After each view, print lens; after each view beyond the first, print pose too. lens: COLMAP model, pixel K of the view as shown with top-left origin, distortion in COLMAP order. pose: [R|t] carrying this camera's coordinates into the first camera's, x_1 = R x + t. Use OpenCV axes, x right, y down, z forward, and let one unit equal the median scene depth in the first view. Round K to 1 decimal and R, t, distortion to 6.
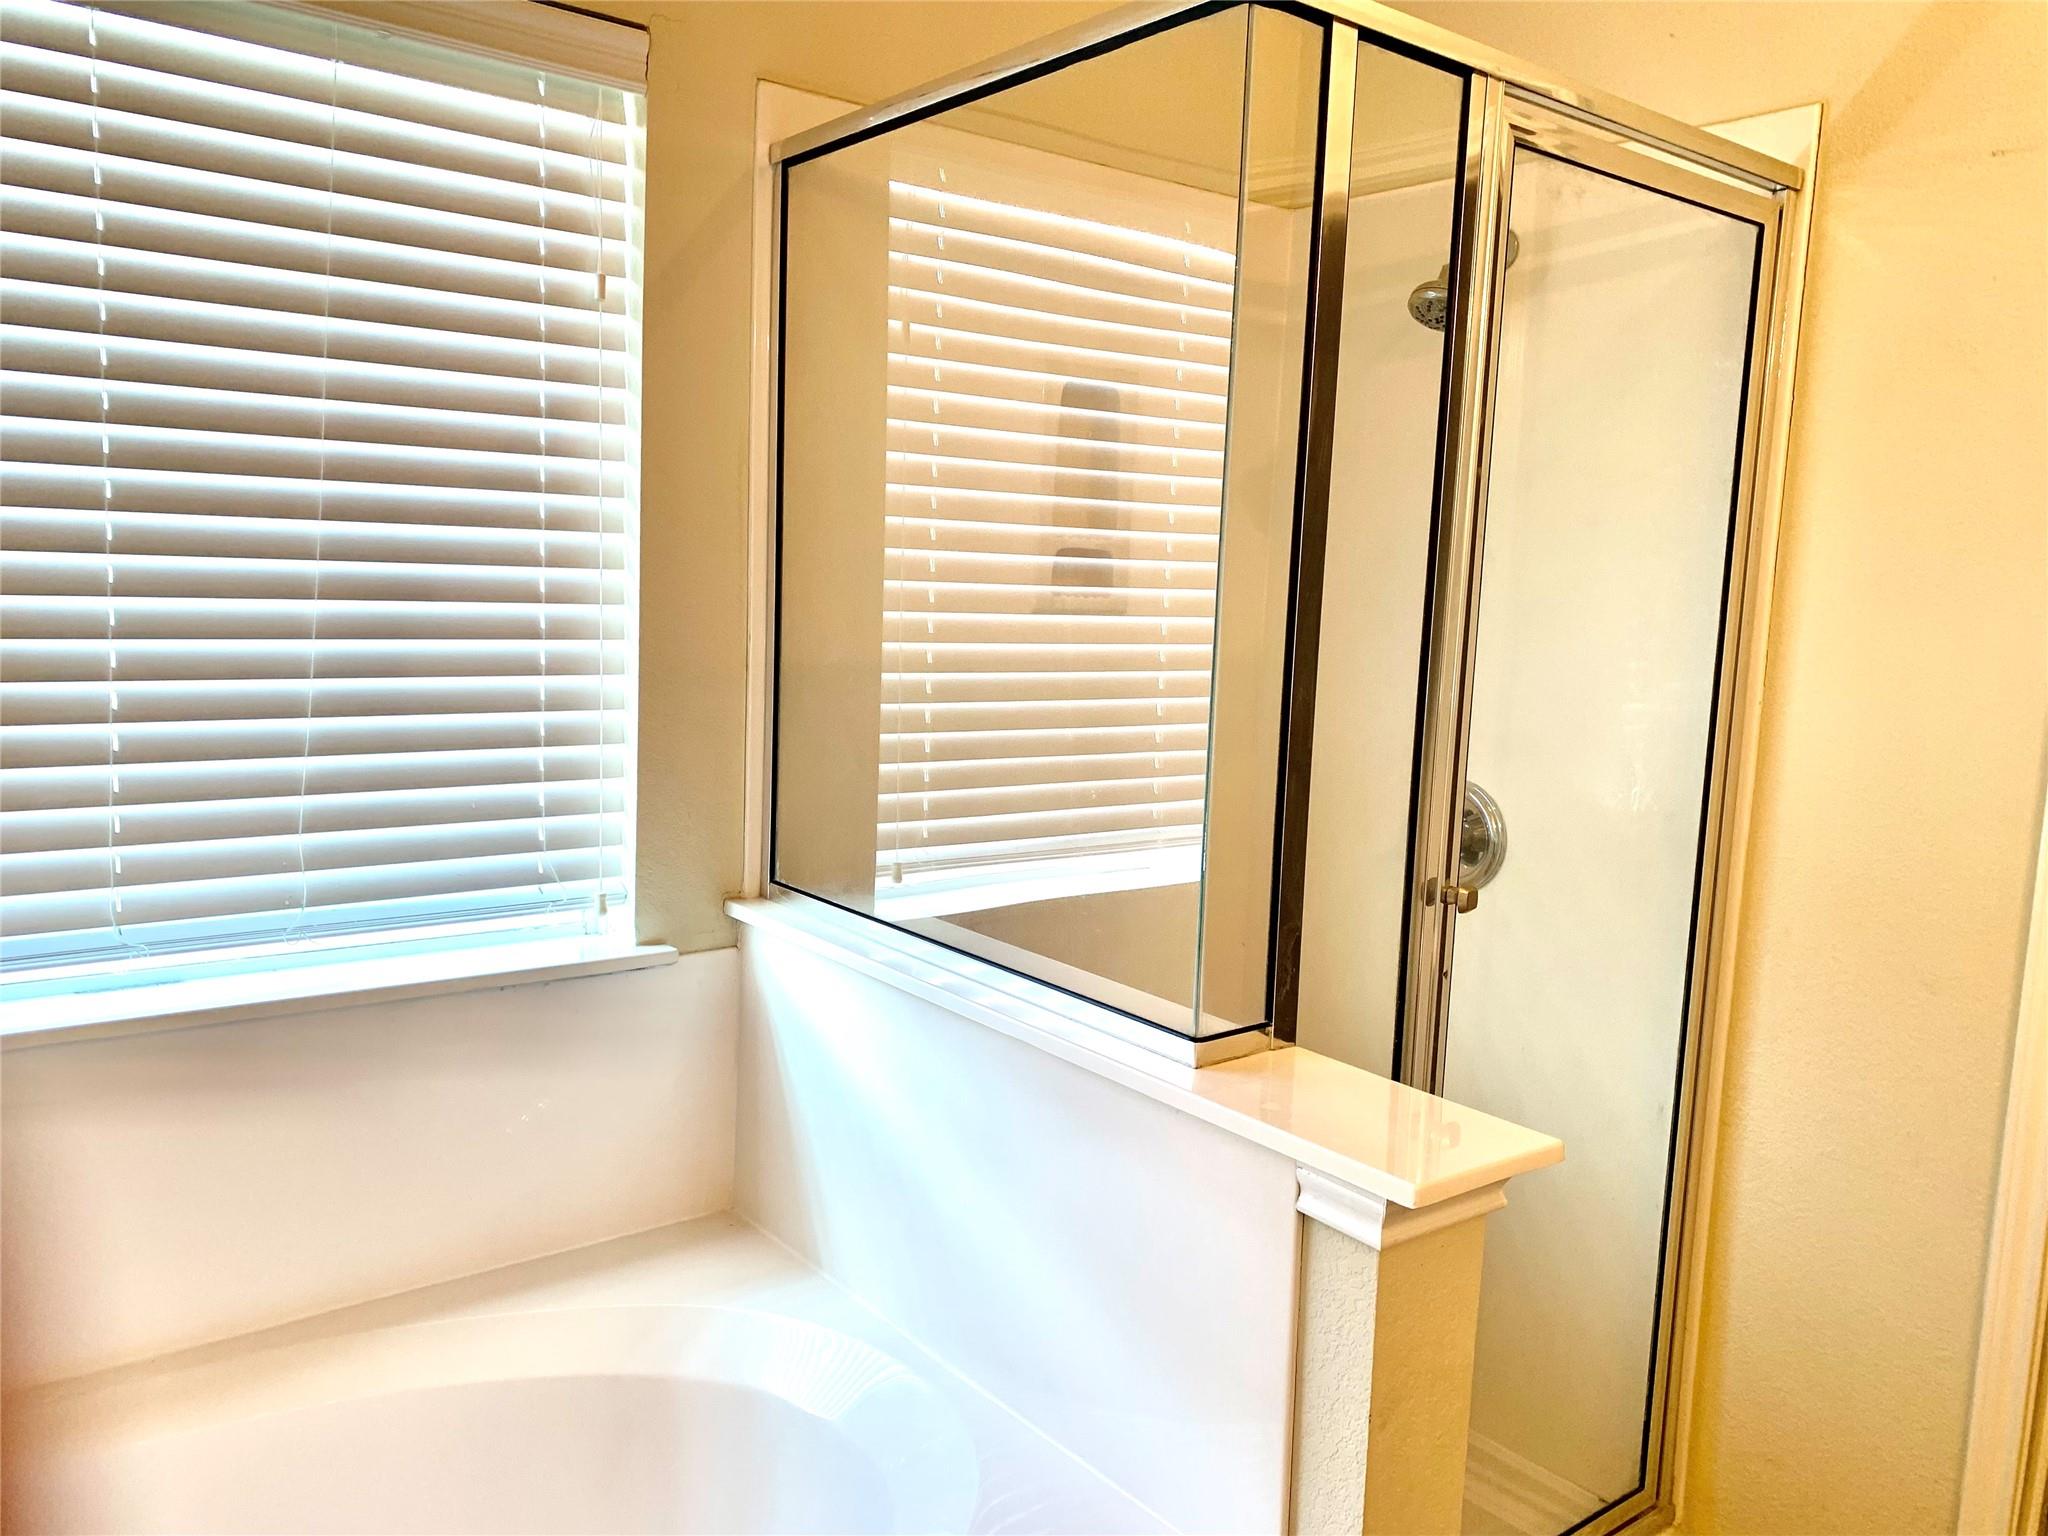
lens RADIAL K [[1566.5, 0, 1027.5], [0, 1566.5, 771.1], [0, 0, 1]] dist [0.036591, -0.034867]
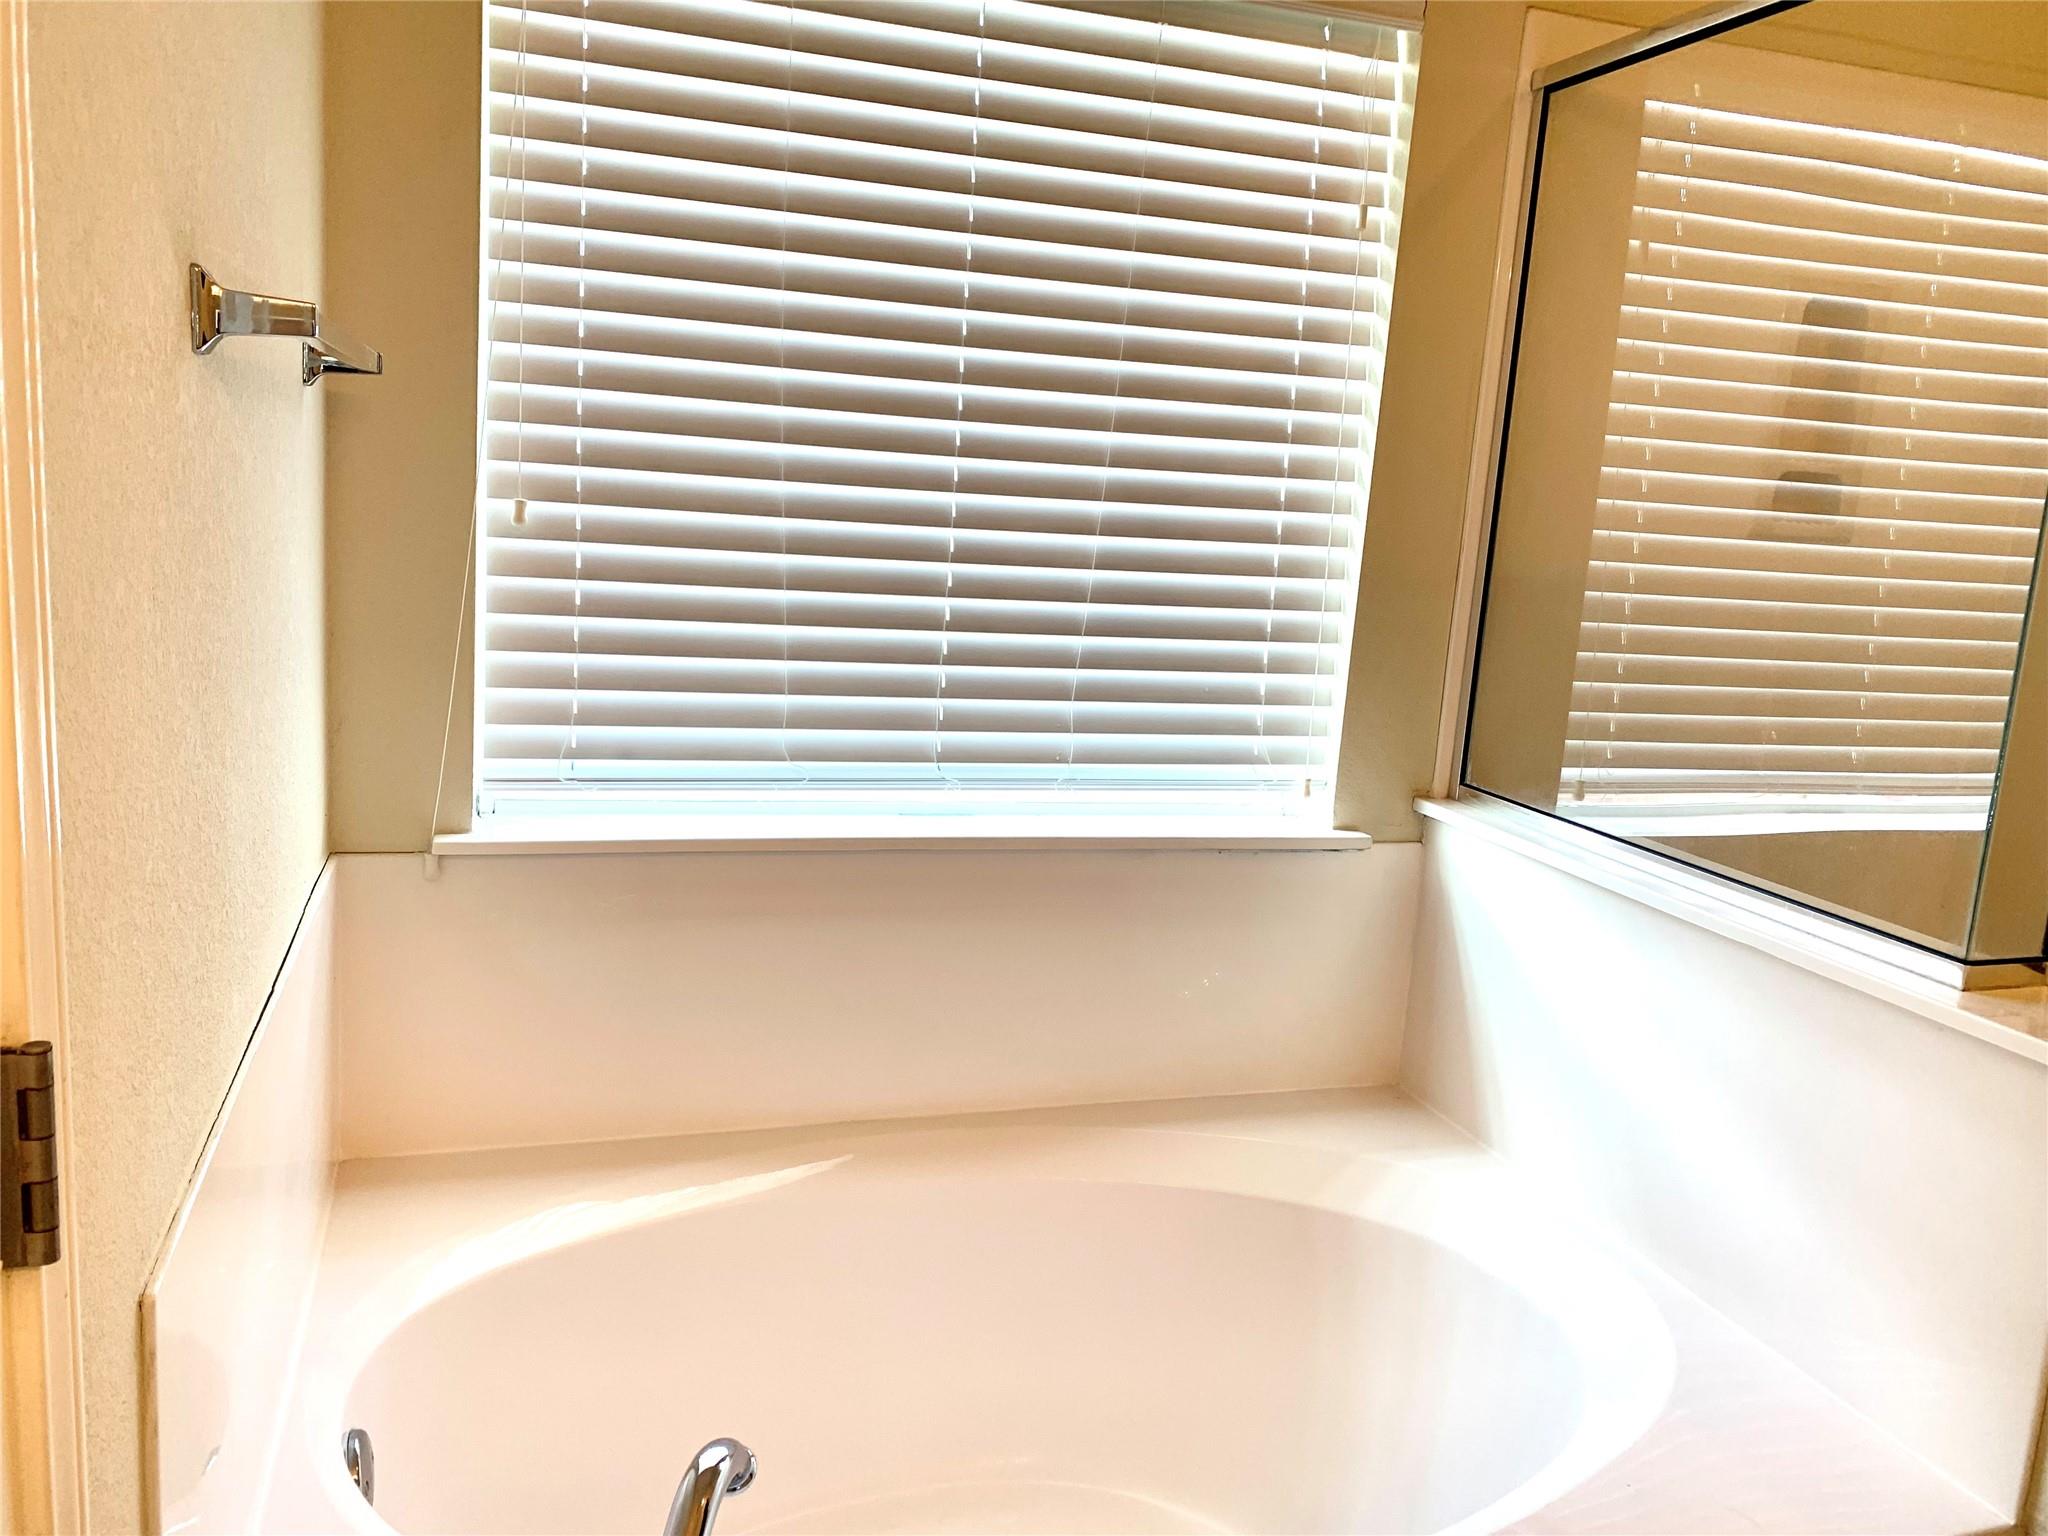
lens RADIAL K [[1566.5, 0, 1080.2], [0, 1566.5, 747.4], [0, 0, 1]] dist [0.036591, -0.034867]
pose [[0.938454, 0.085755, -0.334589, -0.057068], [-0.074241, 0.996129, 0.047075, 0.016853], [0.337331, -0.019337, 0.941187, -0.080838]]
